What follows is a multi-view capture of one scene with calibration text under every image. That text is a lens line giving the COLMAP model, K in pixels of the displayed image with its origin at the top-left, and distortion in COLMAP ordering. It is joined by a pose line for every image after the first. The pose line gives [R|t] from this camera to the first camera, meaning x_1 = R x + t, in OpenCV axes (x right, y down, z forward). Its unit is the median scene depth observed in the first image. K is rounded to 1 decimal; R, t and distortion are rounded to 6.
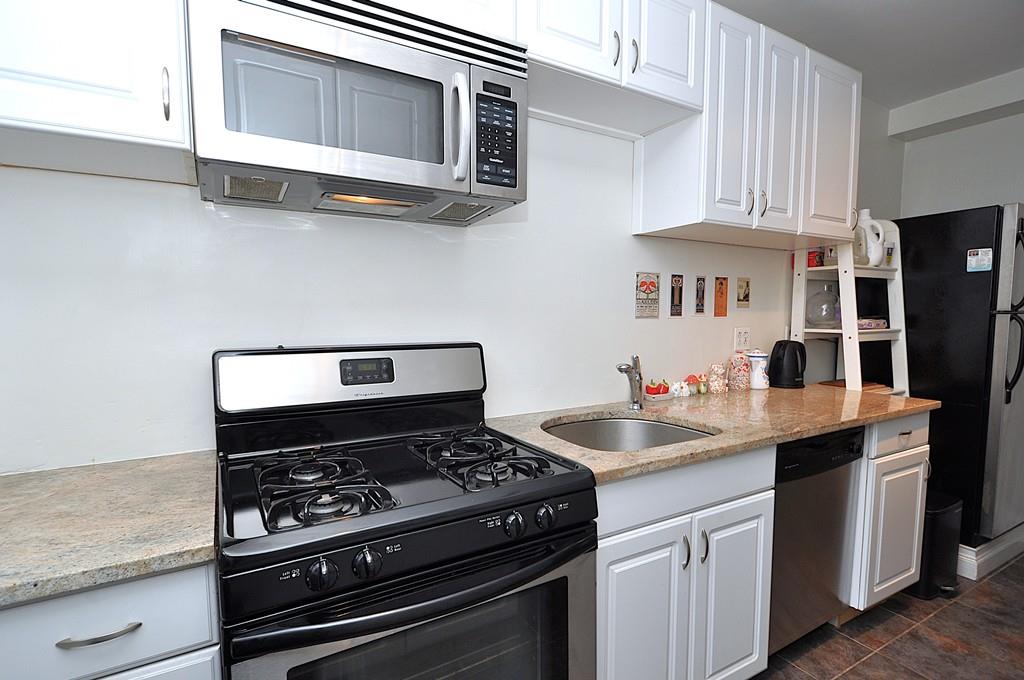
lens RADIAL K [[499.3, 0, 509.9], [0, 499.3, 353.9], [0, 0, 1]] dist [0.002491, -0.000361]
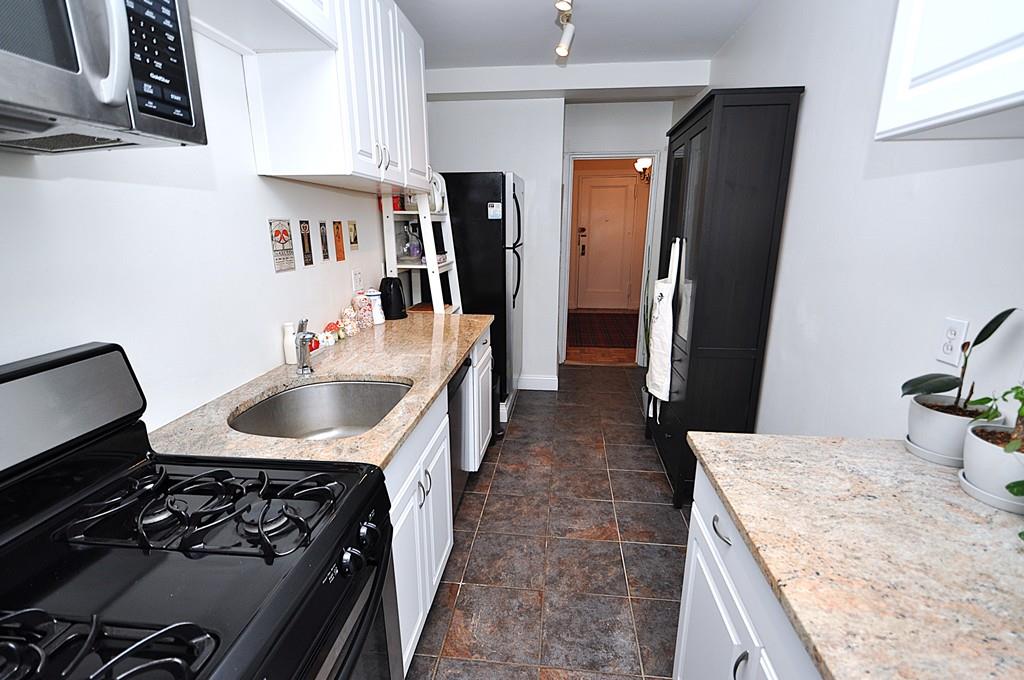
lens RADIAL K [[471.8, 0, 513.0], [0, 471.8, 353.1], [0, 0, 1]] dist [0.000387, -0.000967]
pose [[0.583757, -0.211933, 0.783781, -0.190061], [0.061016, 0.974053, 0.217938, -0.087540], [-0.809633, -0.079400, 0.581542, 0.147394]]
